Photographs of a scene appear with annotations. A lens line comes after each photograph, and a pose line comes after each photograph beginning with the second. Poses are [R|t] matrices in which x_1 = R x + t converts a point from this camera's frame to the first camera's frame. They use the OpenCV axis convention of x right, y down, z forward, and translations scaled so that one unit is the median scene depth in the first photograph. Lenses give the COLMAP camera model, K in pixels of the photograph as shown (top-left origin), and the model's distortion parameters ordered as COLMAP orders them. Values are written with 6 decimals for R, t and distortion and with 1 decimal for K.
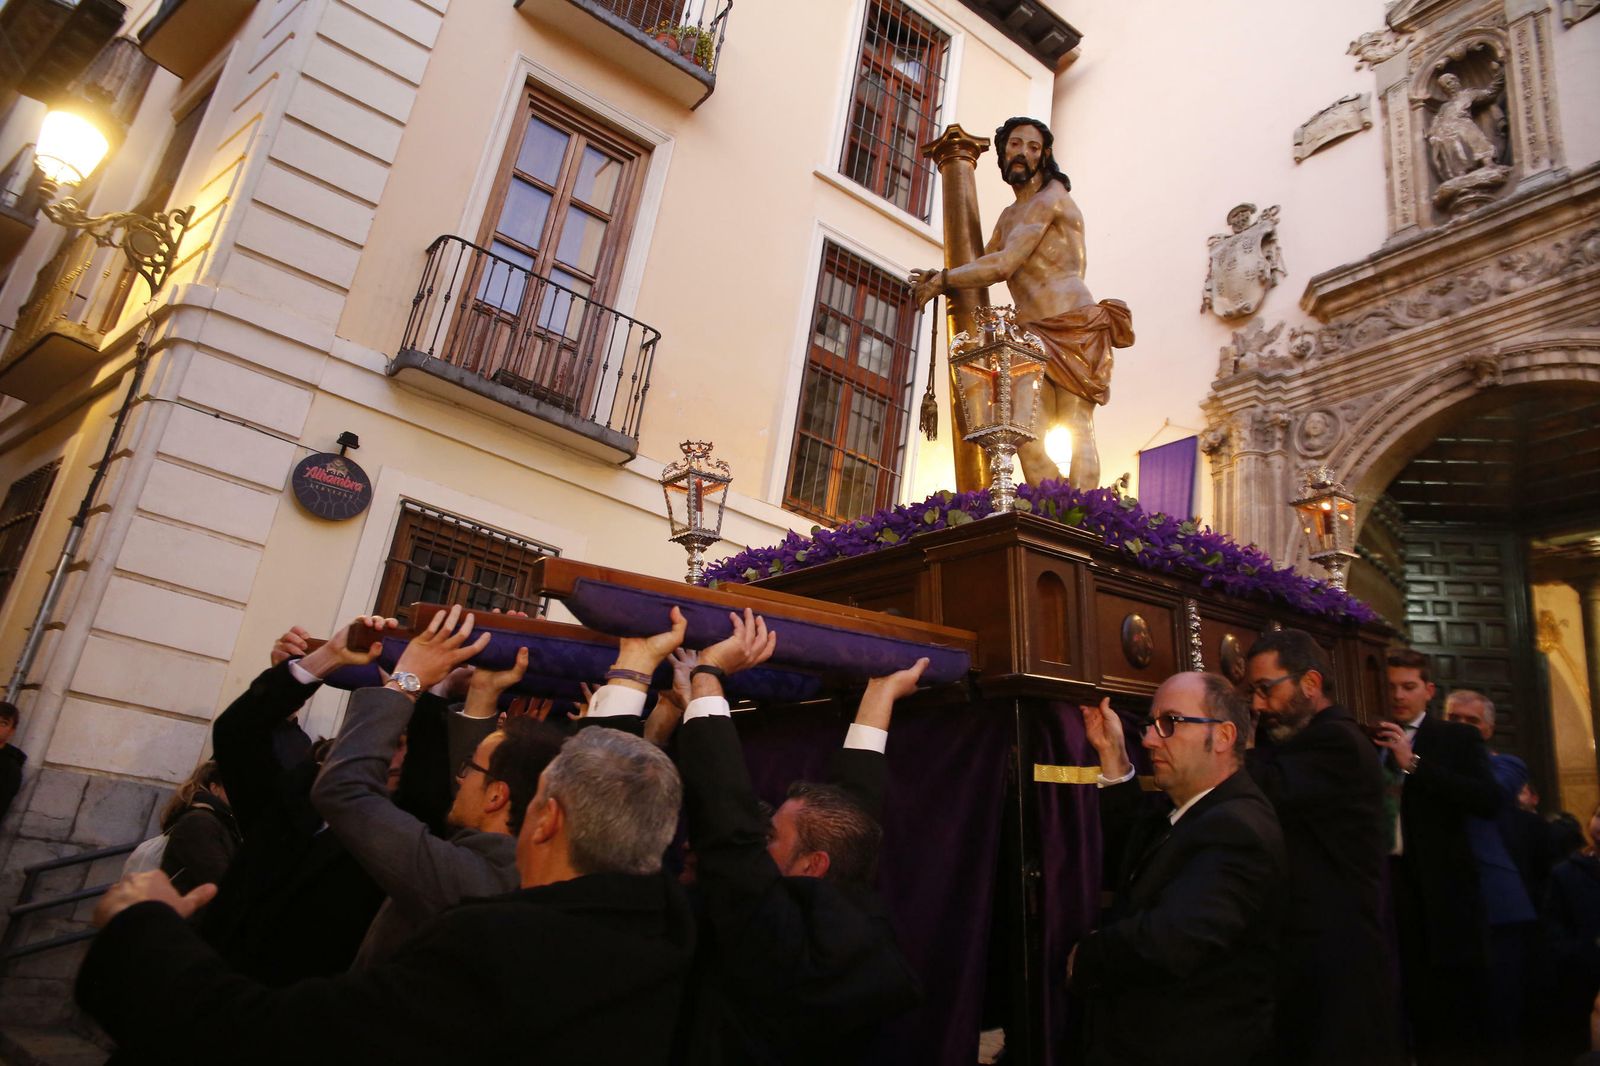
lens RADIAL K [[1104.2, 0, 805.7], [0, 1104.2, 521.3], [0, 0, 1]] dist [-0.112991, 0.094825]
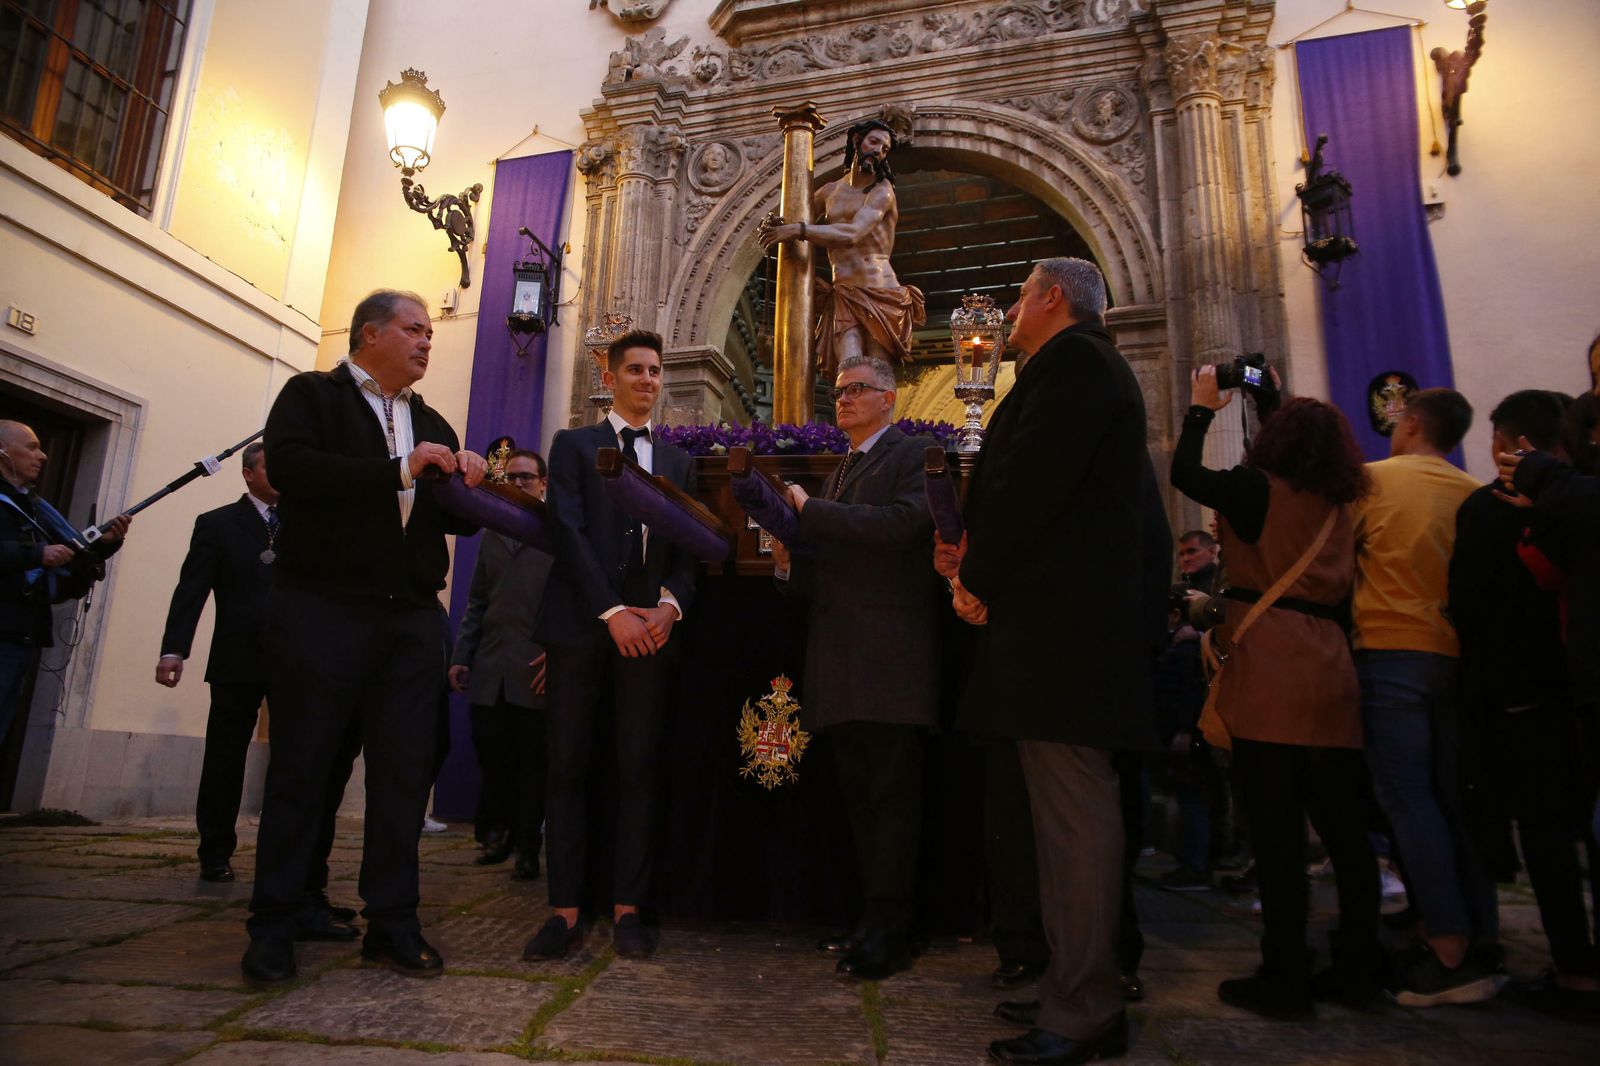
lens RADIAL K [[1104.2, 0, 814.8], [0, 1104.2, 530.1], [0, 0, 1]] dist [-0.112991, 0.094825]
pose [[0.774457, 0.026197, 0.632084, -0.017414], [-0.137840, 0.982125, 0.128183, 0.083295], [-0.617427, -0.186399, 0.764224, 0.216463]]
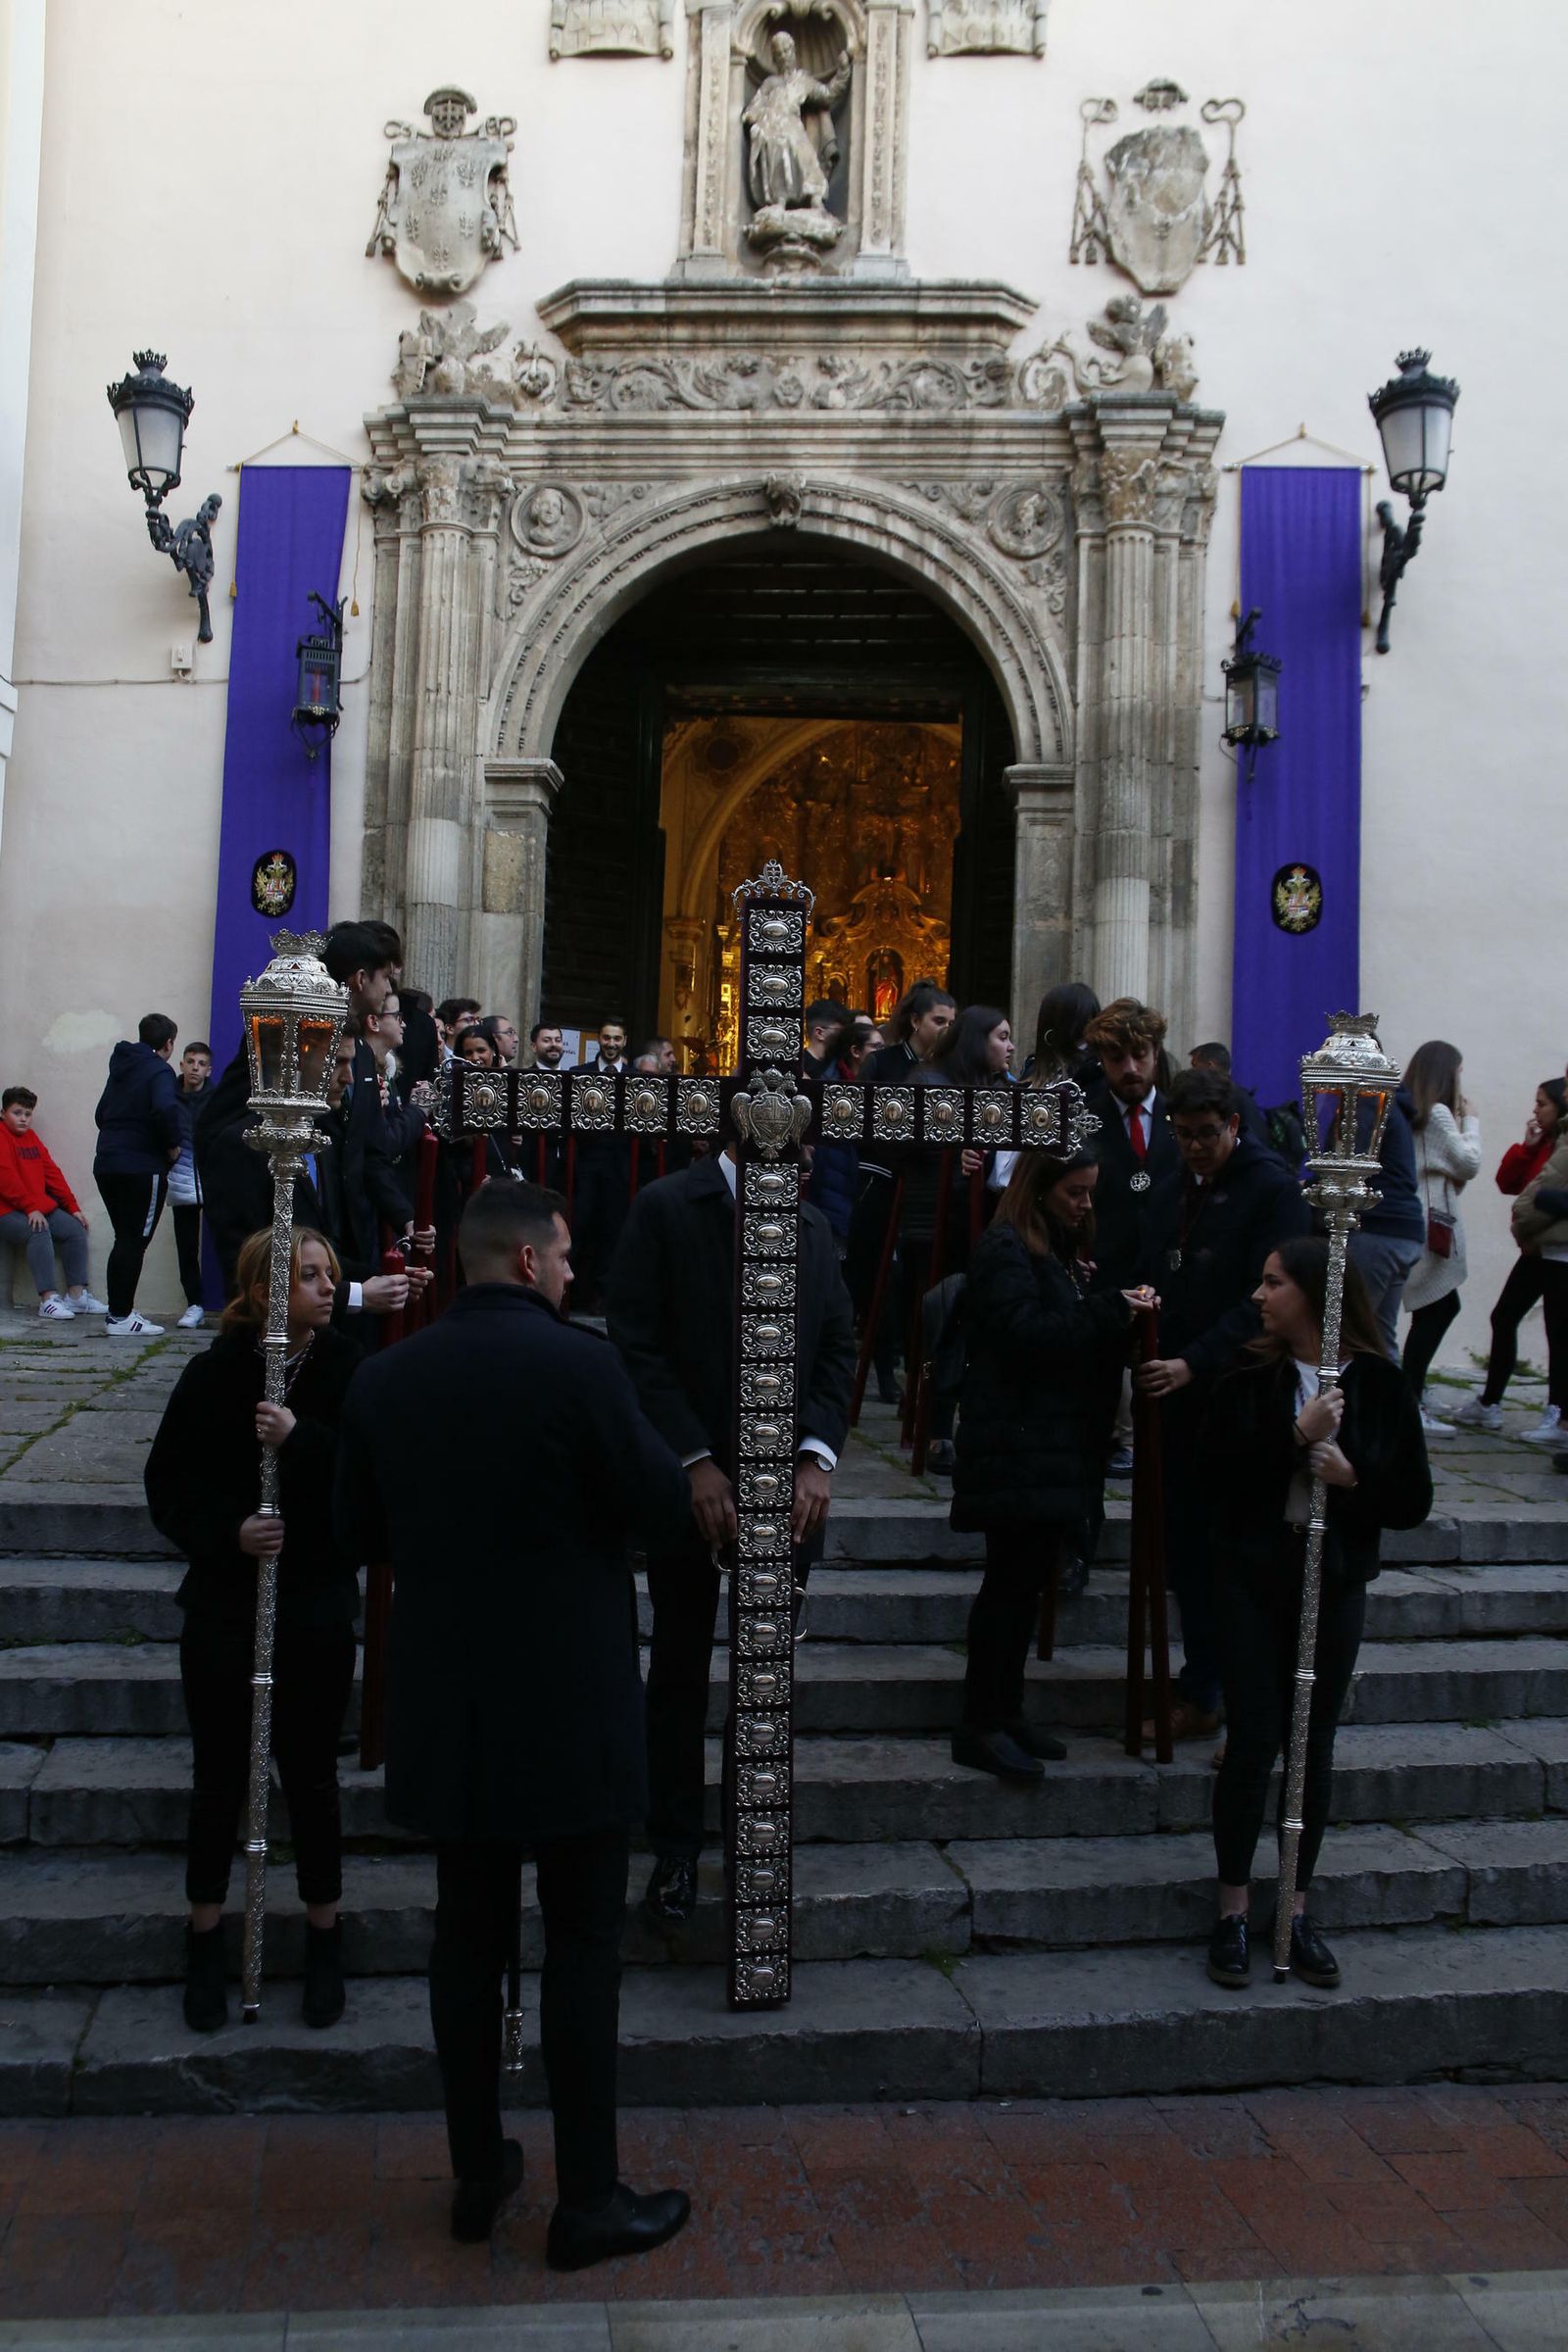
lens RADIAL K [[1826.3, 0, 783.0], [0, 1826.3, 1189.8], [0, 0, 1]] dist [-0.099703, 0.079104]
pose [[0.618985, -0.103928, 0.778497, -0.387234], [-0.217268, 0.929867, 0.296886, -0.057763], [-0.754753, -0.352911, 0.552993, 0.084786]]
